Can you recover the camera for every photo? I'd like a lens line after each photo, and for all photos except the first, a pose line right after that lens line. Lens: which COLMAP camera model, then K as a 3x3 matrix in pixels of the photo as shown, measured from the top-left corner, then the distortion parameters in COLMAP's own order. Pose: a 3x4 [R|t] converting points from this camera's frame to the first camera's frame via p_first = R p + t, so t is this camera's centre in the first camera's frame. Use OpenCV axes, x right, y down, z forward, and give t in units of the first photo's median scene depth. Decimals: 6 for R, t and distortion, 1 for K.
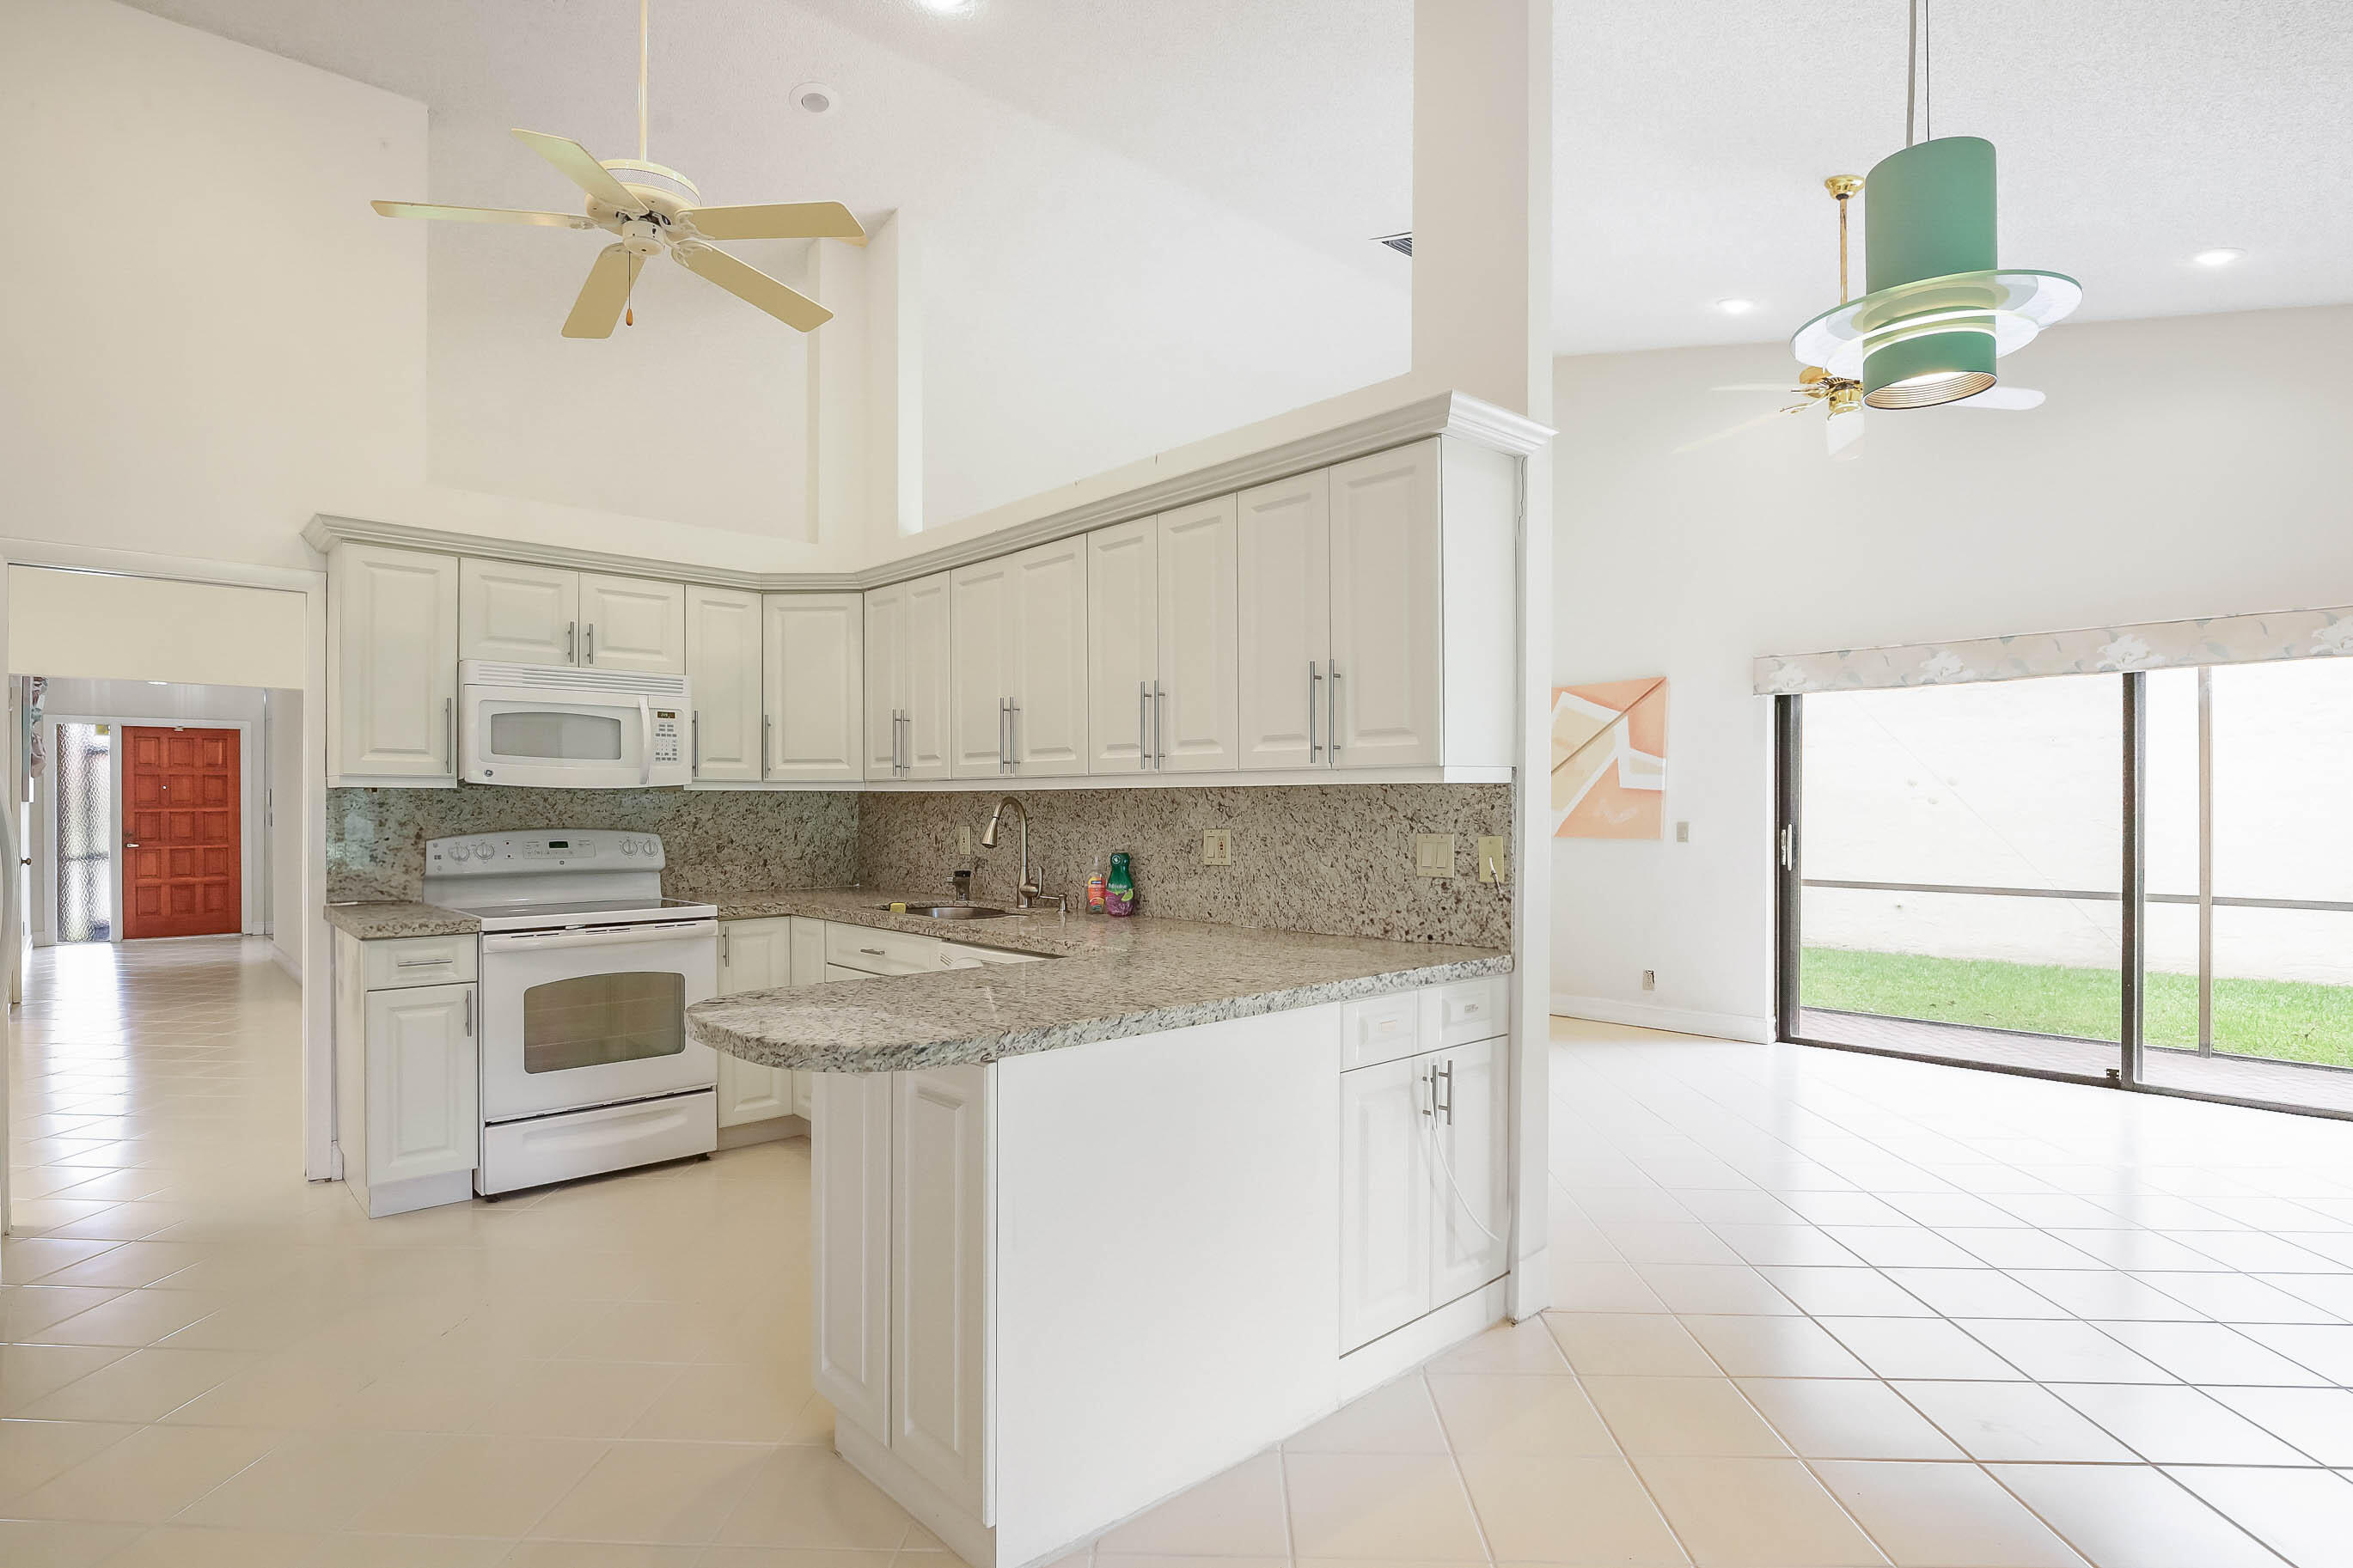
lens RADIAL K [[1201.2, 0, 1156.0], [0, 1201.2, 807.1], [0, 0, 1]] dist [-0.003373, -0.007158]
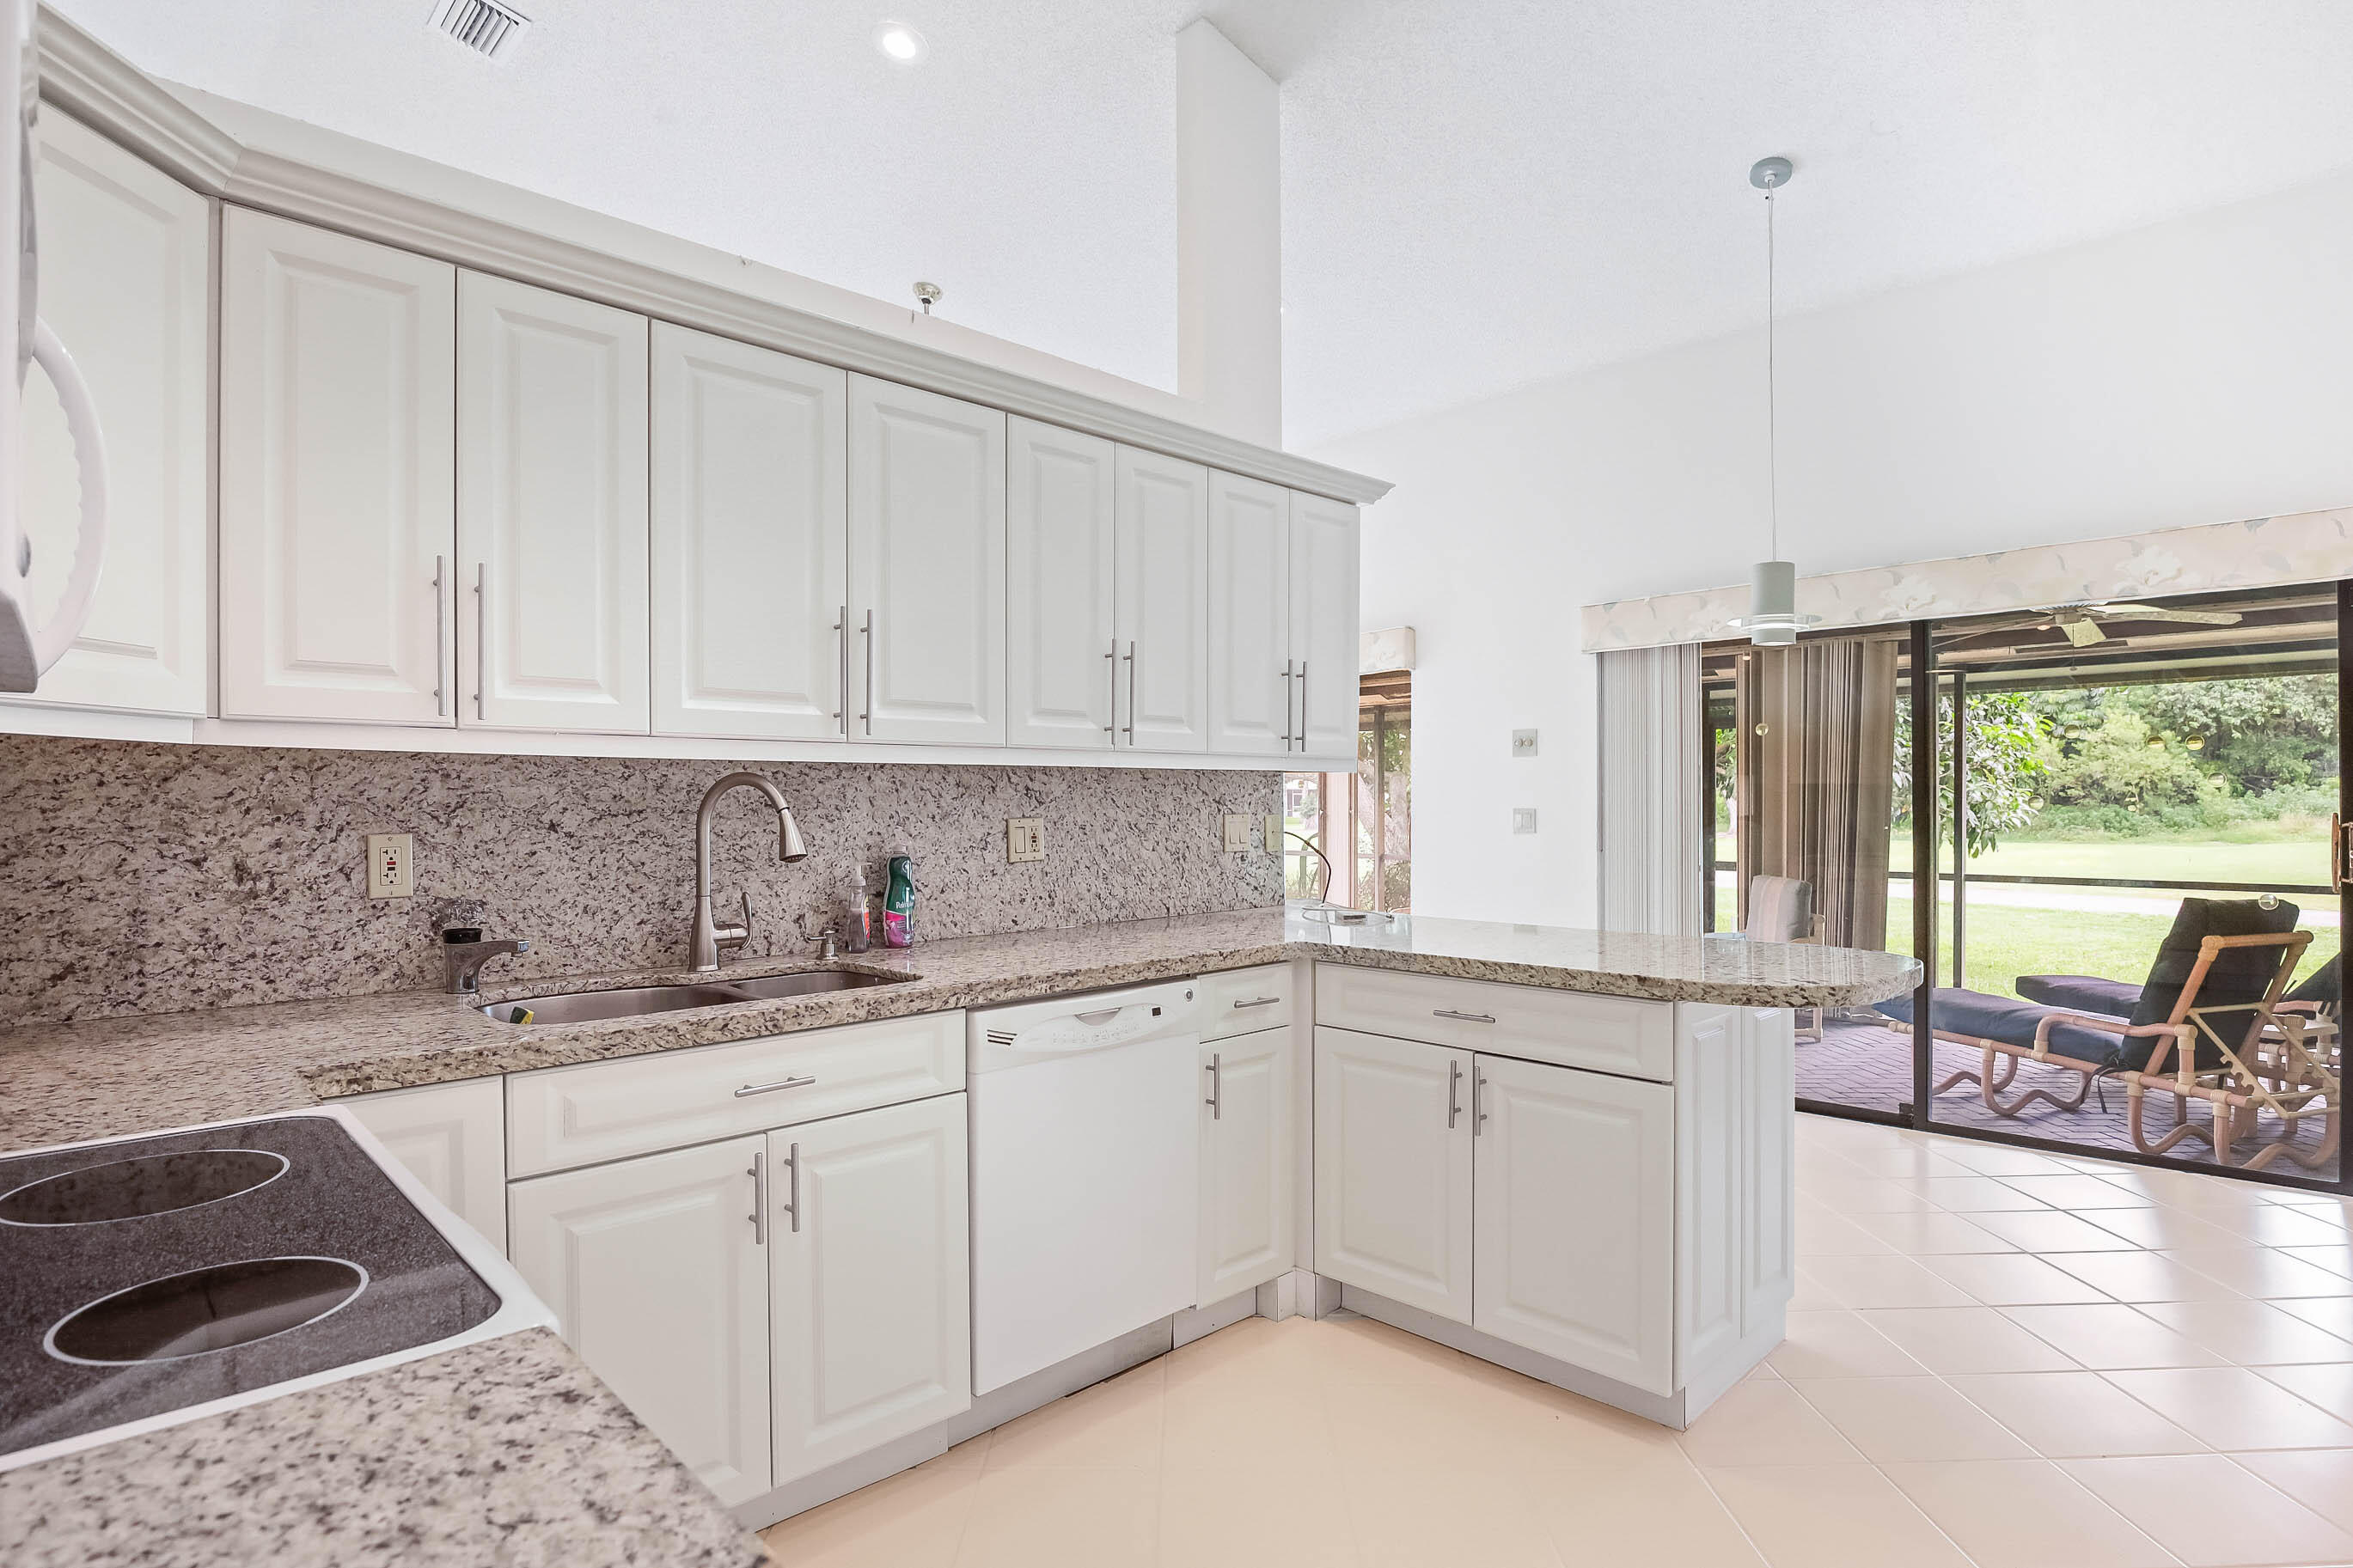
lens RADIAL K [[1201.2, 0, 1156.0], [0, 1201.2, 807.1], [0, 0, 1]] dist [-0.003373, -0.007158]
pose [[-0.030198, -0.003839, 0.999537, -0.708562], [0.007708, 0.999962, 0.004074, 0.007295], [-0.999514, 0.007828, -0.030167, 0.842531]]
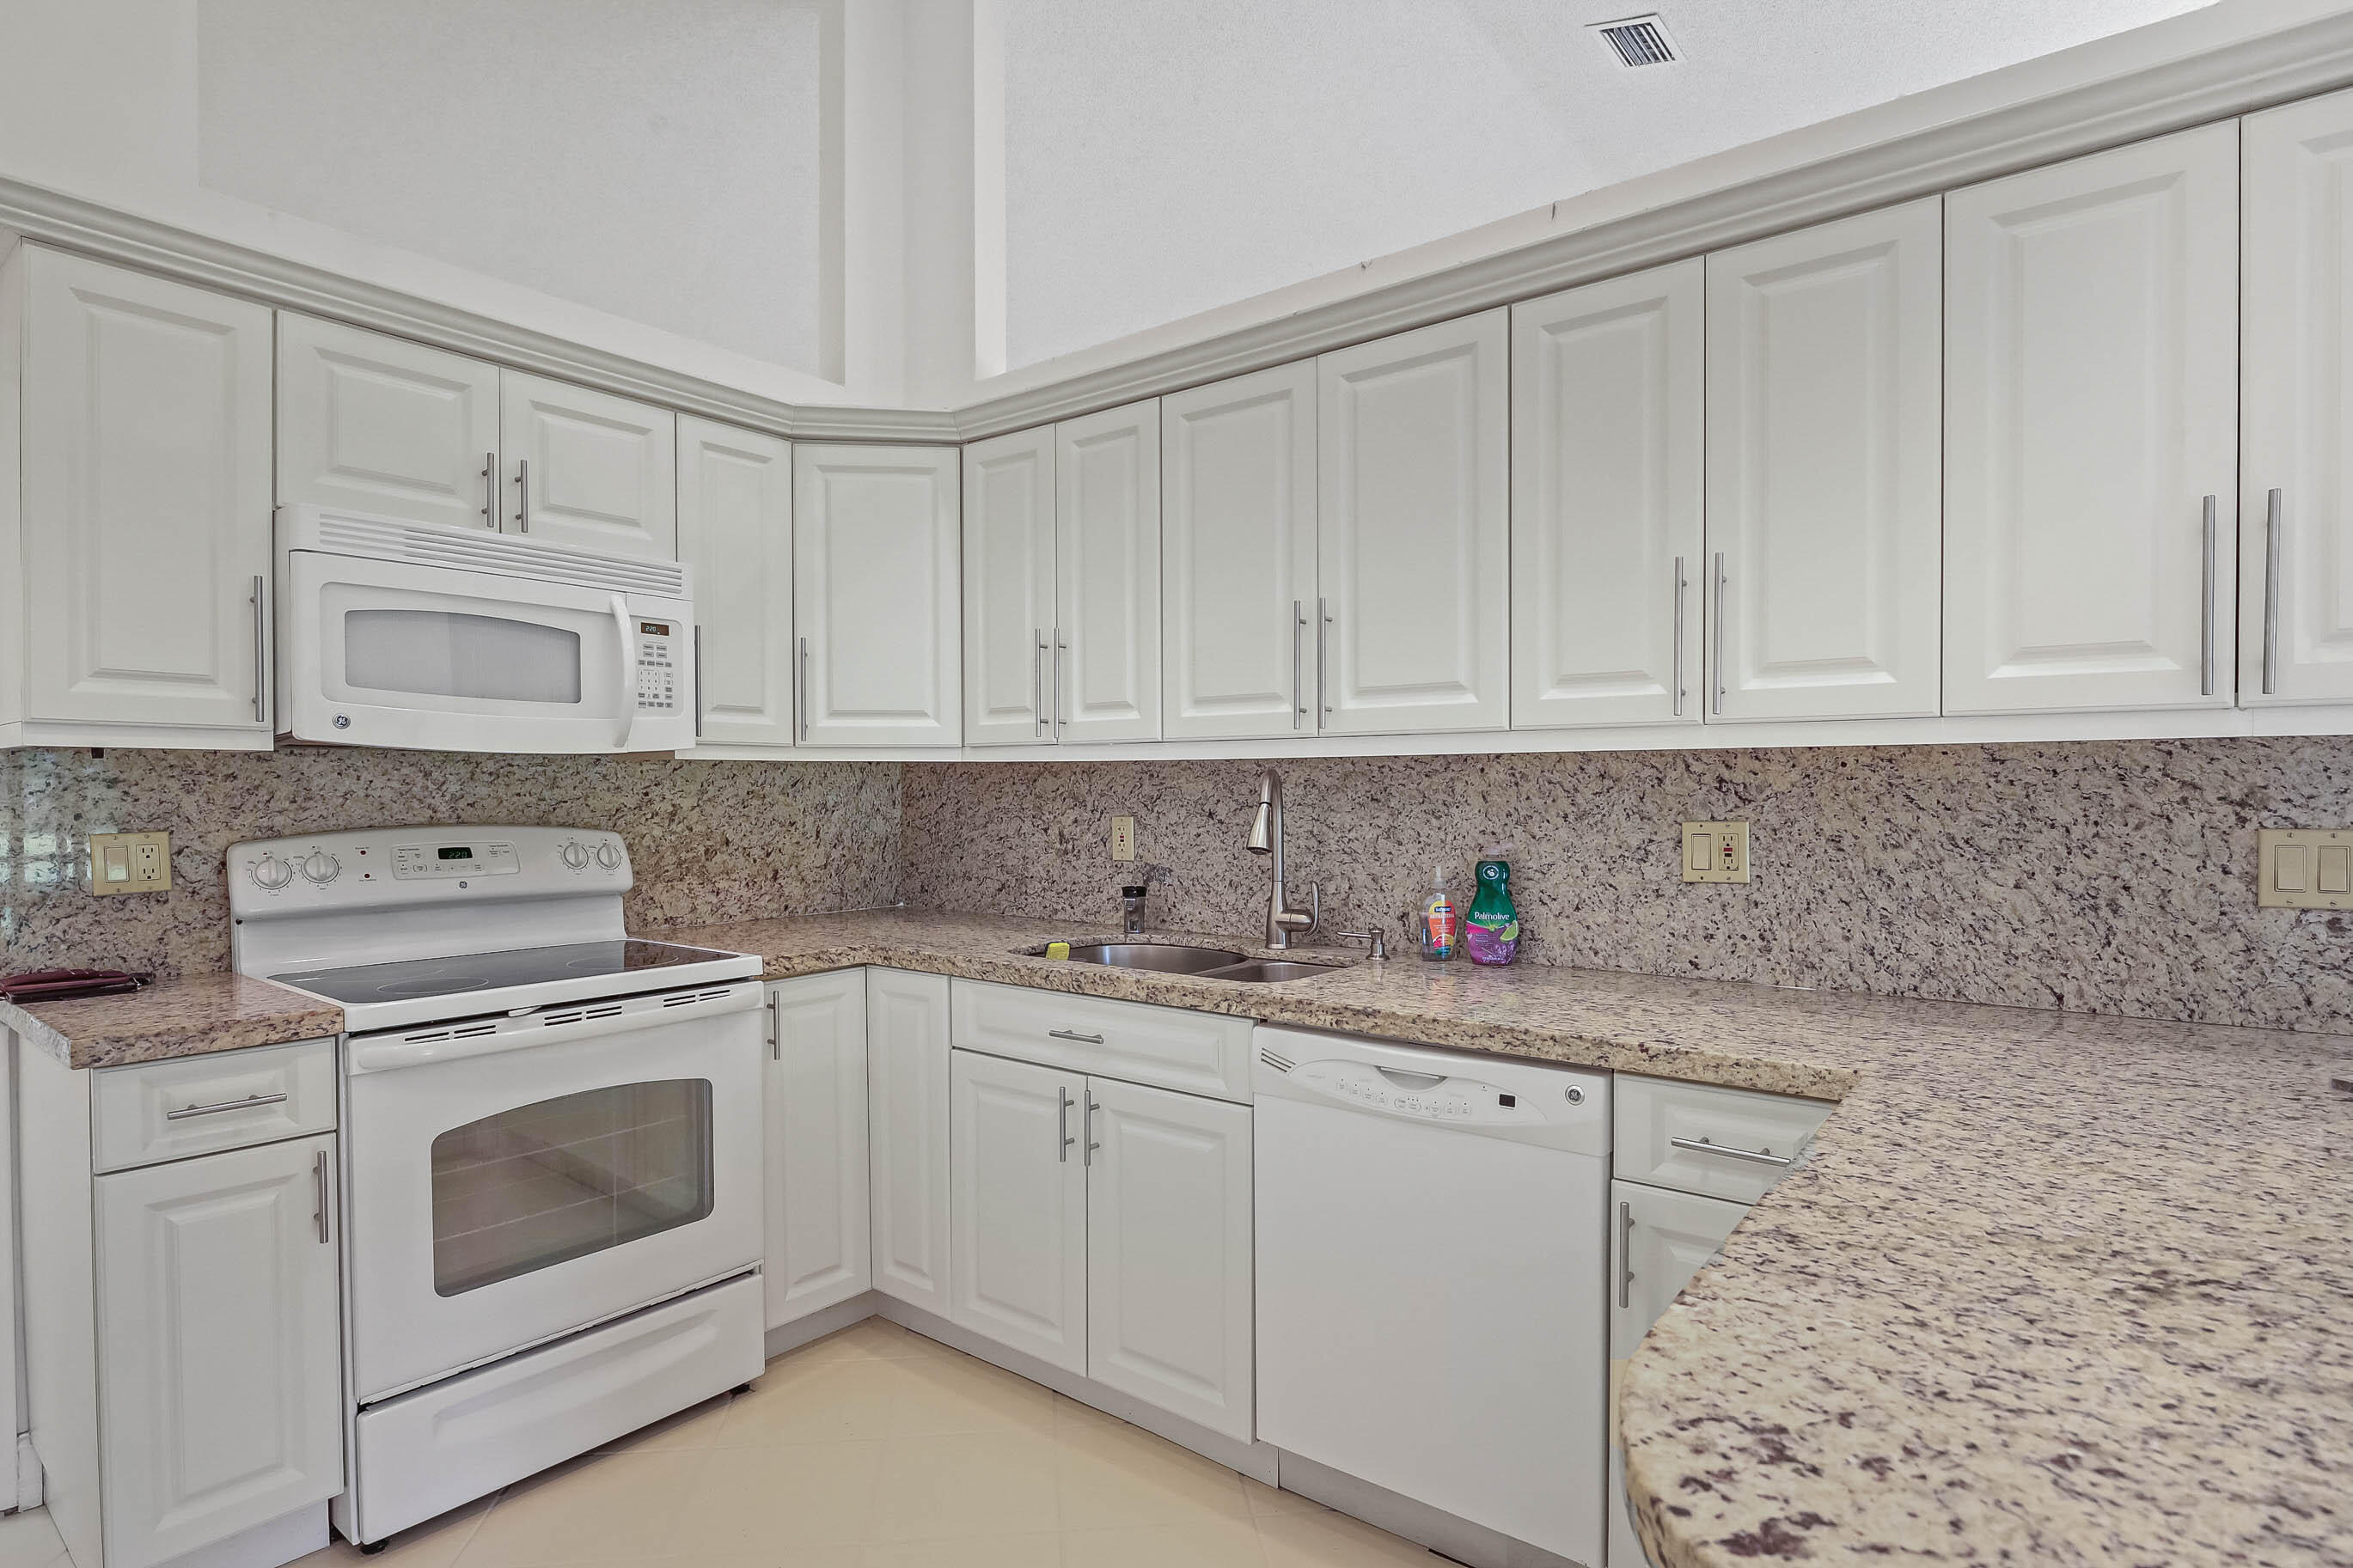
lens RADIAL K [[1201.2, 0, 1156.0], [0, 1201.2, 807.1], [0, 0, 1]] dist [-0.003373, -0.007158]
pose [[0.985566, -0.003928, 0.169245, -0.290057], [0.001690, 0.999909, 0.013362, 0.002522], [-0.169282, -0.012883, 0.985483, 0.416860]]
